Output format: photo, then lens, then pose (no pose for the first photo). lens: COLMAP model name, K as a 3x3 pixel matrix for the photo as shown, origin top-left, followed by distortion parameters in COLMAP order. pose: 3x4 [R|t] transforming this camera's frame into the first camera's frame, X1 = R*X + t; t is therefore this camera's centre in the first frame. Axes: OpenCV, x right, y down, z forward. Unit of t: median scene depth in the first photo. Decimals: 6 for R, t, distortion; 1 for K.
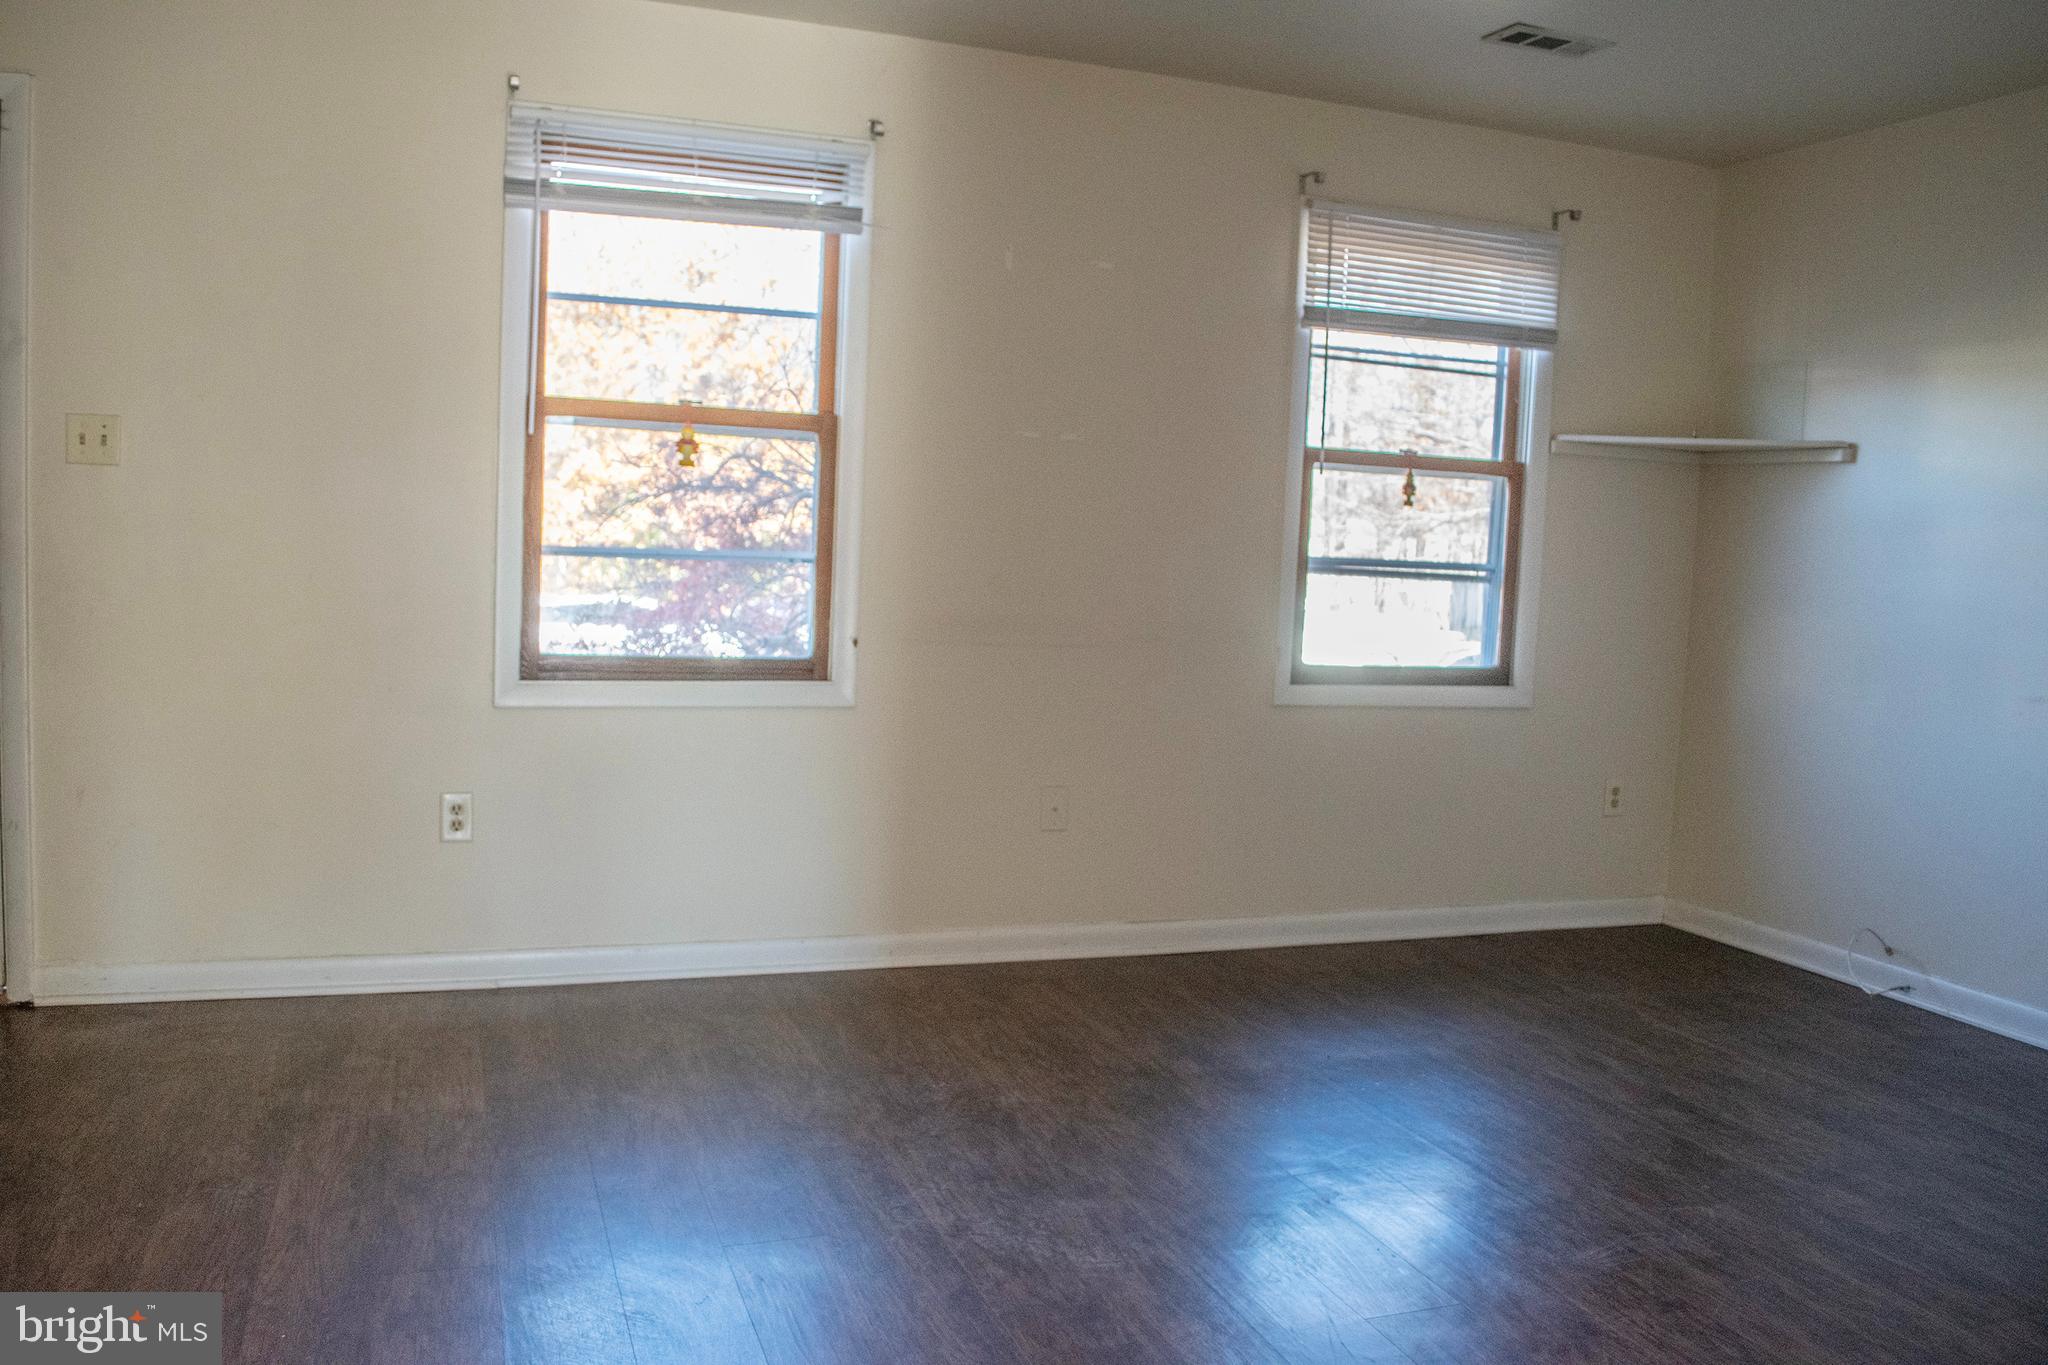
lens RADIAL K [[1532.5, 0, 1024.0], [0, 1532.5, 682.5], [0, 0, 1]] dist [-0.058764, 0.002196]
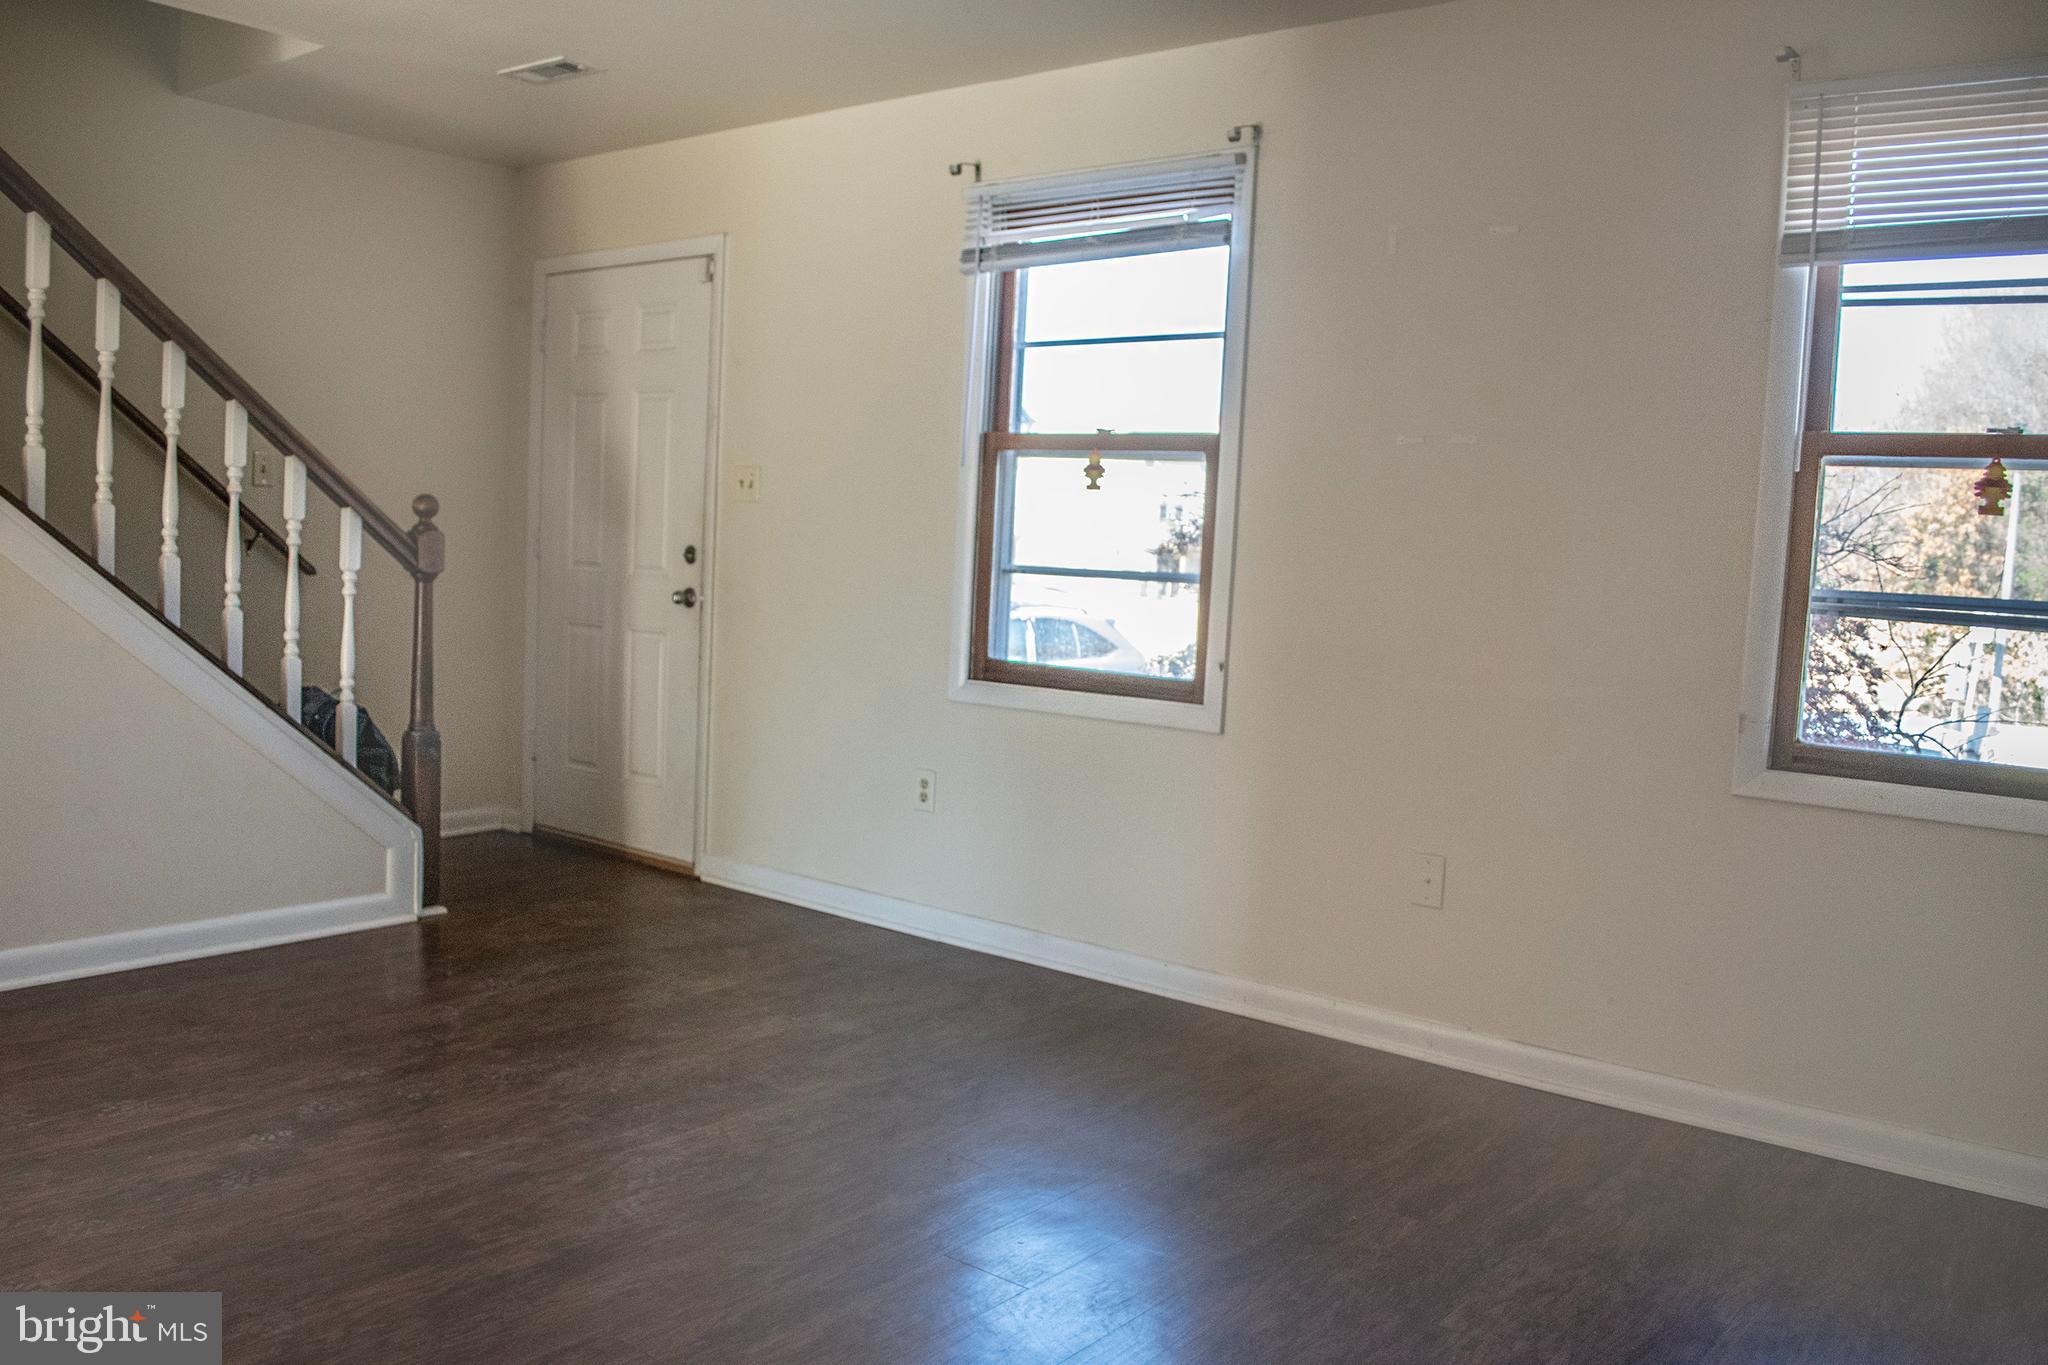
lens RADIAL K [[1611.0, 0, 1024.0], [0, 1611.0, 682.5], [0, 0, 1]] dist [-0.083567, 0.010079]
pose [[0.539816, 0.059874, -0.839651, 0.688609], [-0.096421, 0.995300, 0.008984, -0.013784], [0.836242, 0.076110, 0.543052, 0.357730]]
